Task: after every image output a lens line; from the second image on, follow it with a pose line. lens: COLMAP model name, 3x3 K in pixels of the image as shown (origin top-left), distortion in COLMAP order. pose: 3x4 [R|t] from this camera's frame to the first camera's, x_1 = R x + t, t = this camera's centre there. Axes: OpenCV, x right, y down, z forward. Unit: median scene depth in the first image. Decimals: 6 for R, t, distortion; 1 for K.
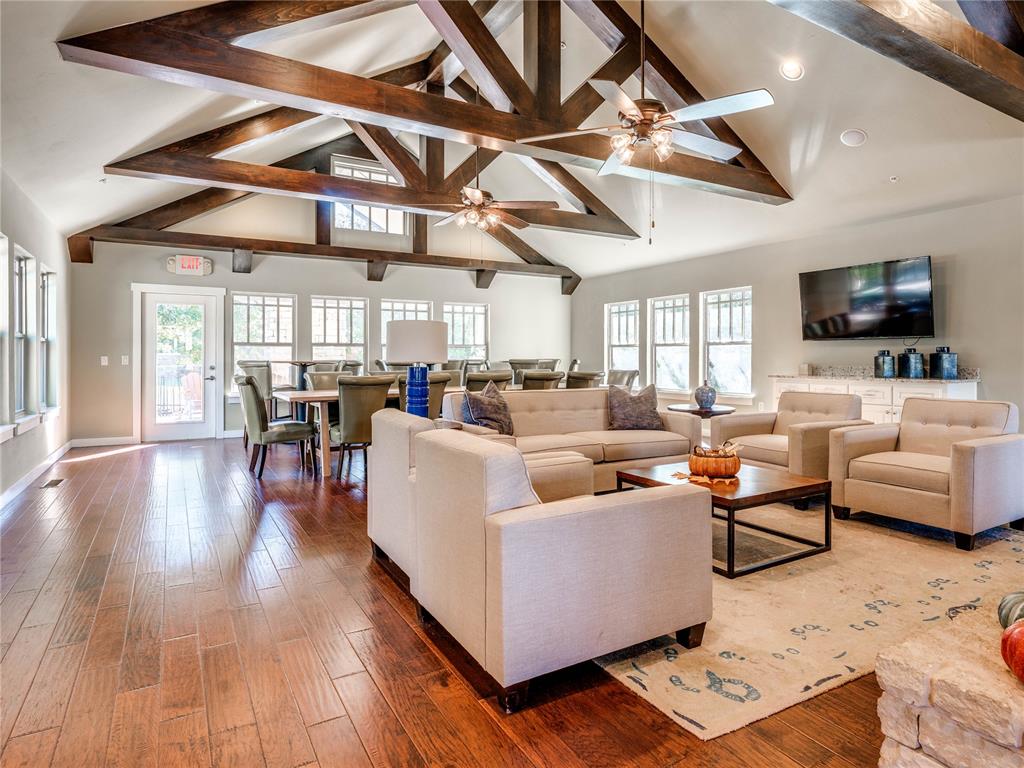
lens RADIAL K [[580.5, 0, 512.6], [0, 580.5, 365.4], [0, 0, 1]] dist [-0.007539, 0.001250]
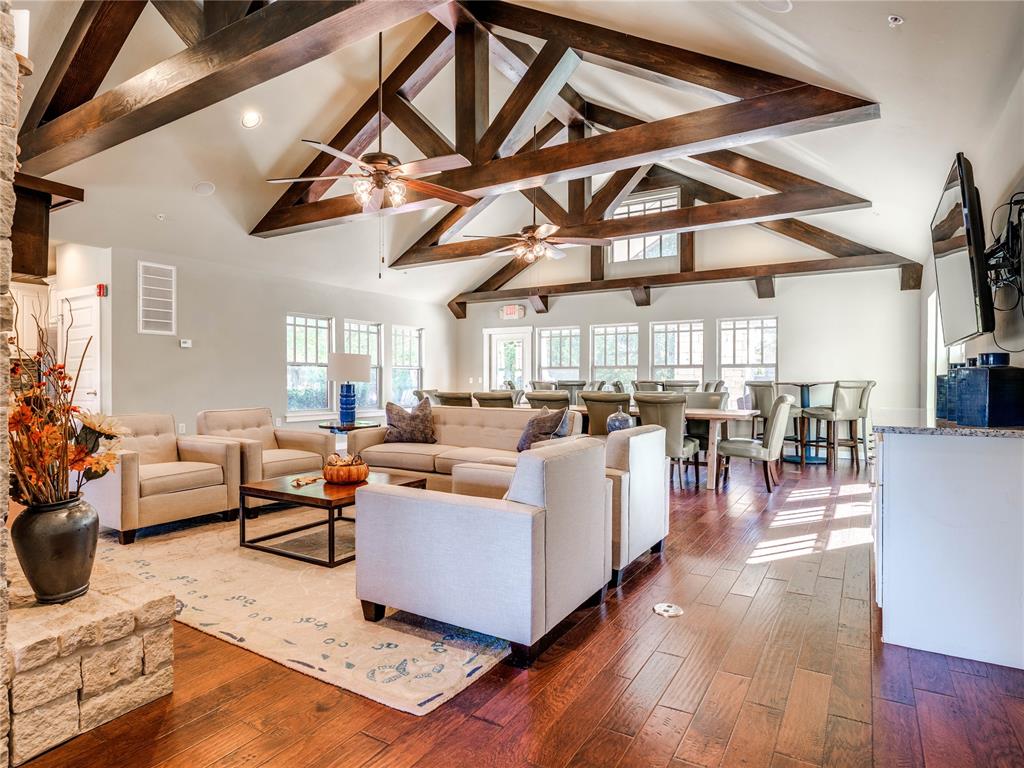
lens RADIAL K [[580.5, 0, 513.2], [0, 580.5, 379.7], [0, 0, 1]] dist [-0.007539, 0.001250]
pose [[0.474393, 0.002026, -0.880311, 0.584794], [-0.013806, 0.999891, -0.005138, -0.002586], [0.880205, 0.014591, 0.474370, 0.294304]]
